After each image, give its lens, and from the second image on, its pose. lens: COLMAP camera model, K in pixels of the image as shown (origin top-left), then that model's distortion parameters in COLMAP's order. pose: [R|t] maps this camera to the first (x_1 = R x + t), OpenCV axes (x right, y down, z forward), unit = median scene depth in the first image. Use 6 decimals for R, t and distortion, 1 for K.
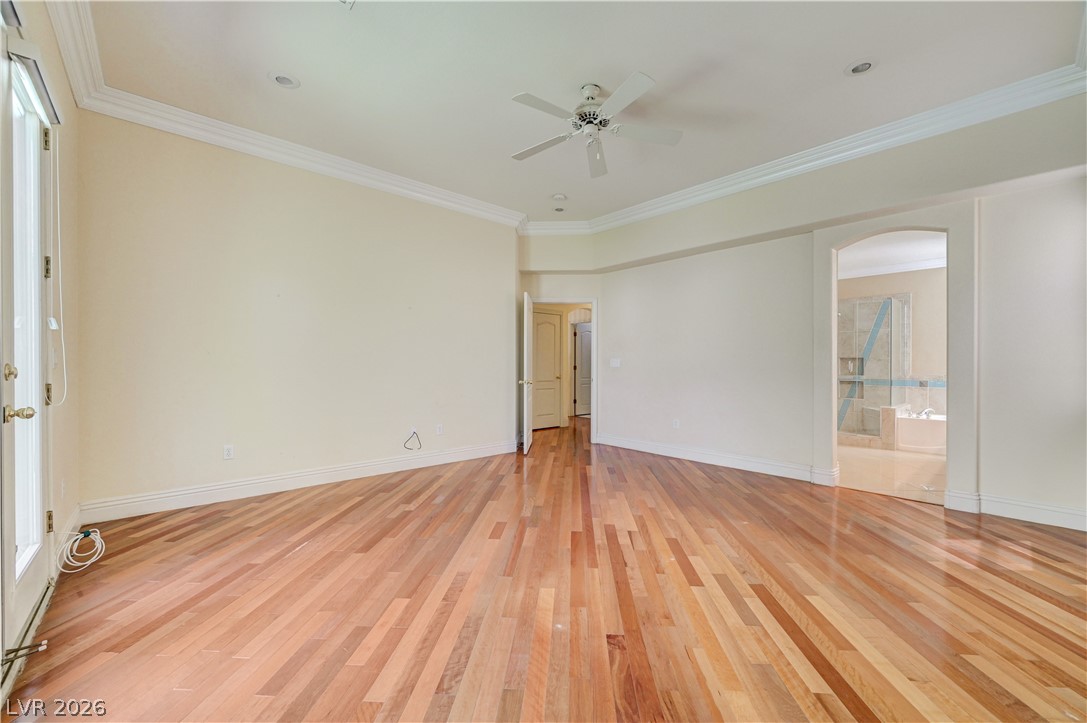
lens RADIAL K [[429.7, 0, 543.7], [0, 429.7, 366.7], [0, 0, 1]] dist [0.003100, -0.000619]
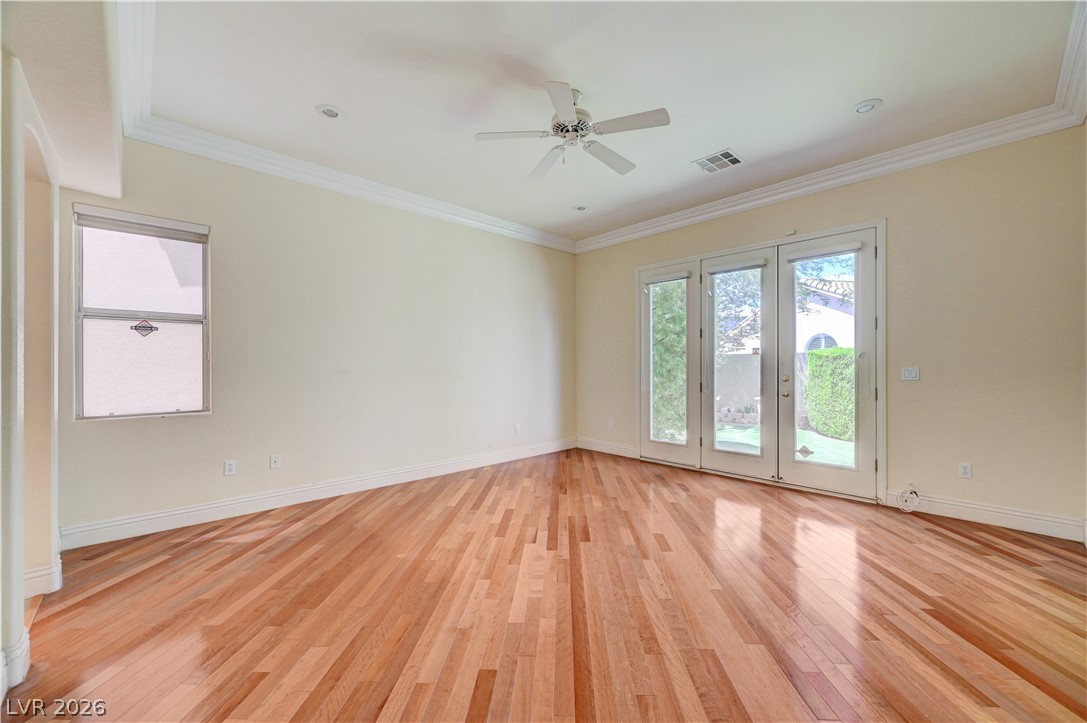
lens RADIAL K [[429.7, 0, 539.2], [0, 429.7, 367.1], [0, 0, 1]] dist [0.003100, -0.000619]
pose [[-0.999890, -0.000445, -0.014802, 0.211433], [-0.000507, 0.999991, 0.004235, -0.042385], [0.014800, 0.004242, -0.999881, 2.118718]]
